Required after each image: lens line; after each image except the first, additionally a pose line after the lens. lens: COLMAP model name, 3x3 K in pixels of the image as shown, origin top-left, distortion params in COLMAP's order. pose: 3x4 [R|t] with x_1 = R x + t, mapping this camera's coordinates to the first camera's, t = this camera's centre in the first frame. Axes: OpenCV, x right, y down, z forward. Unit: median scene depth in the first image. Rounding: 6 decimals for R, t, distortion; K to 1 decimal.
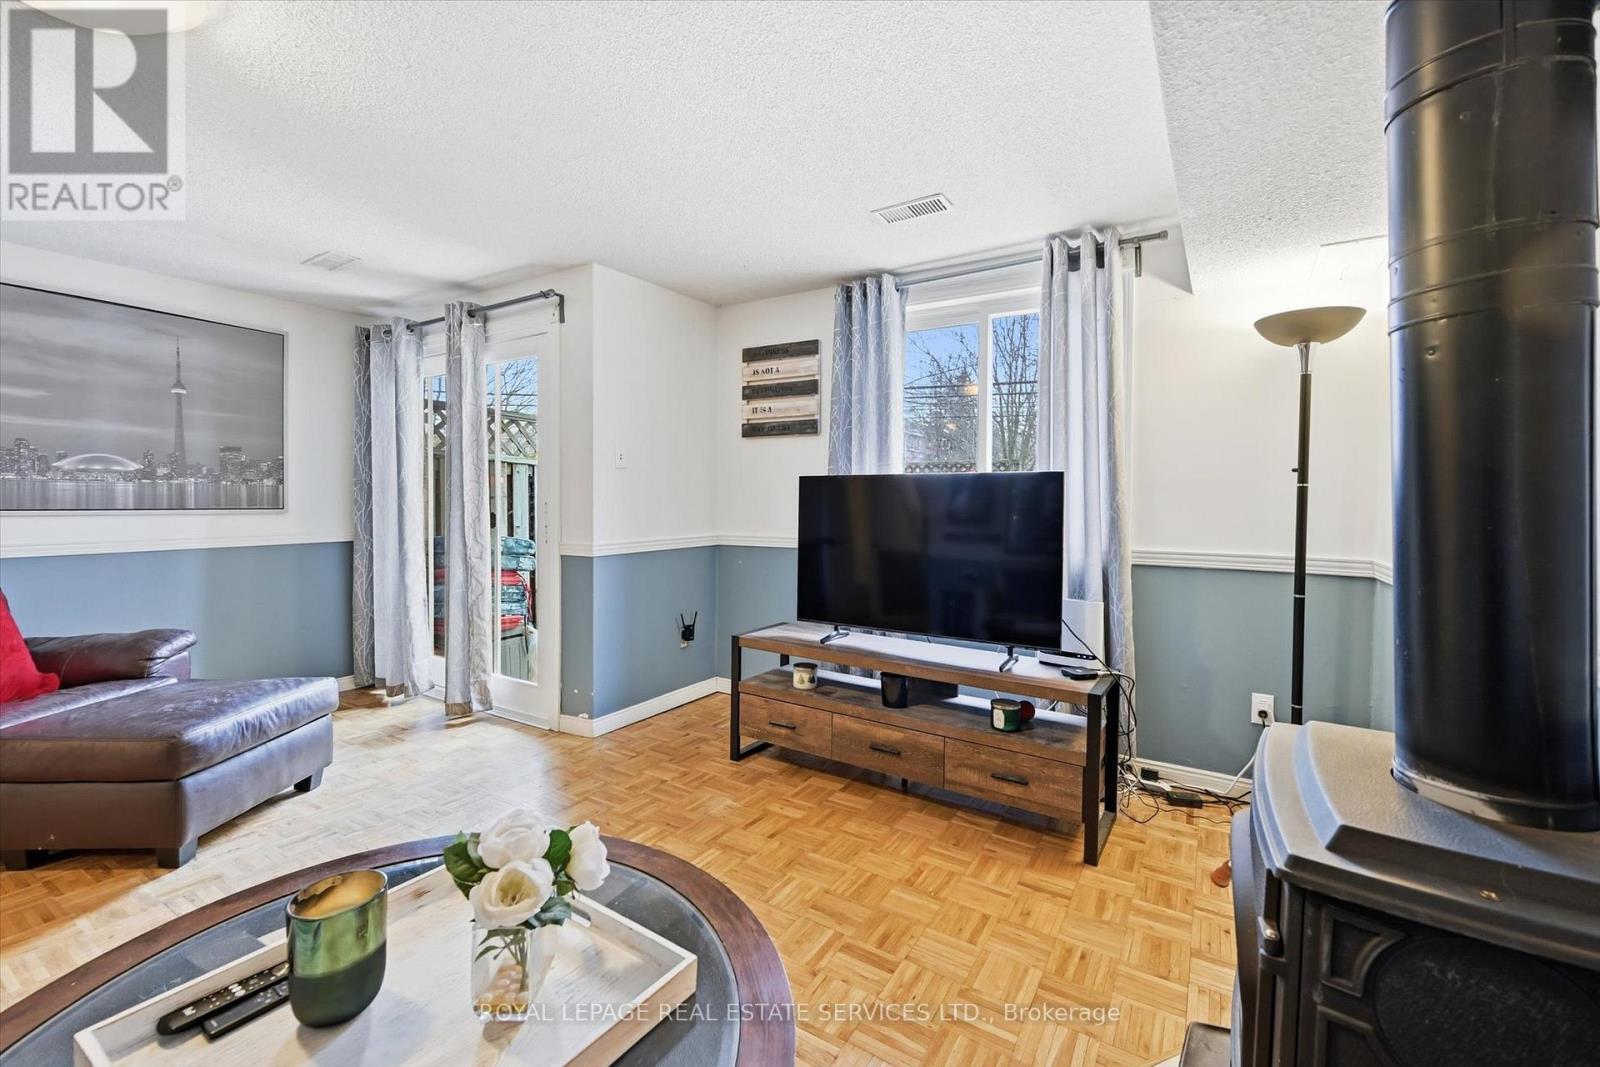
lens RADIAL K [[668.6, 0, 803.5], [0, 668.6, 503.9], [0, 0, 1]] dist [-0.002428, -0.000142]
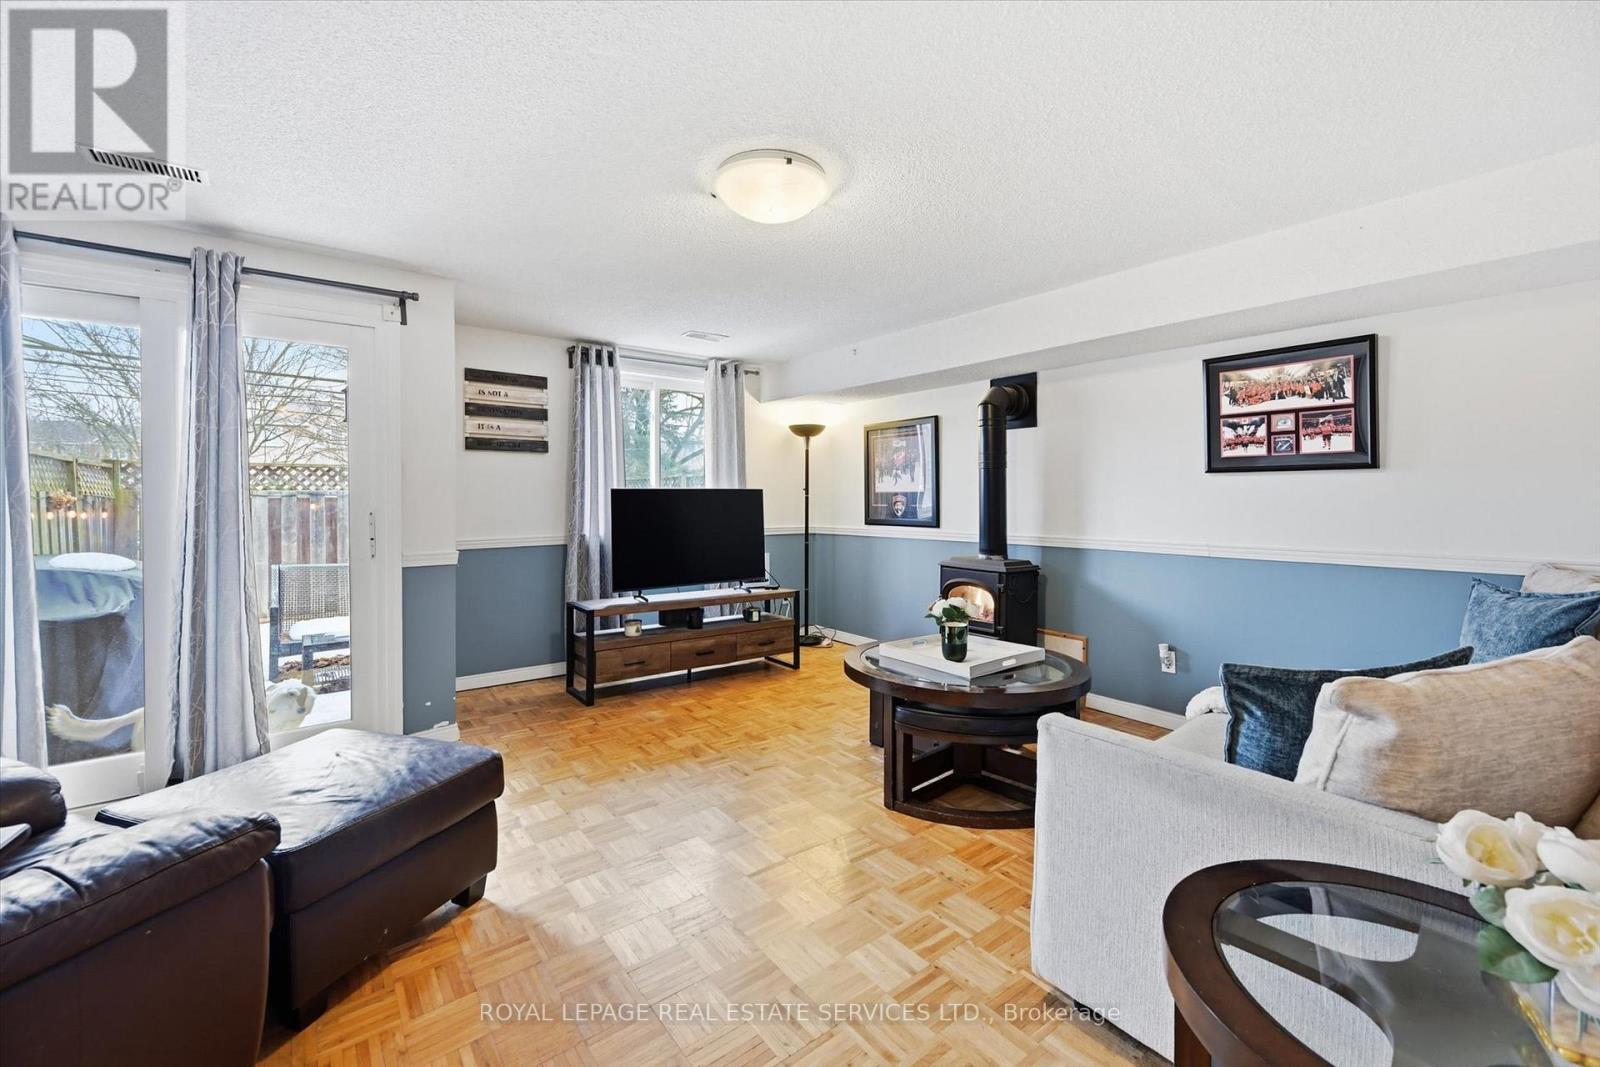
lens RADIAL K [[668.6, 0, 779.6], [0, 668.6, 494.4], [0, 0, 1]] dist [-0.002428, -0.000142]
pose [[0.369036, 0.002325, 0.929412, -1.229658], [0.016786, 0.999817, -0.009166, -0.010923], [-0.929264, 0.018983, 0.368929, 0.175250]]
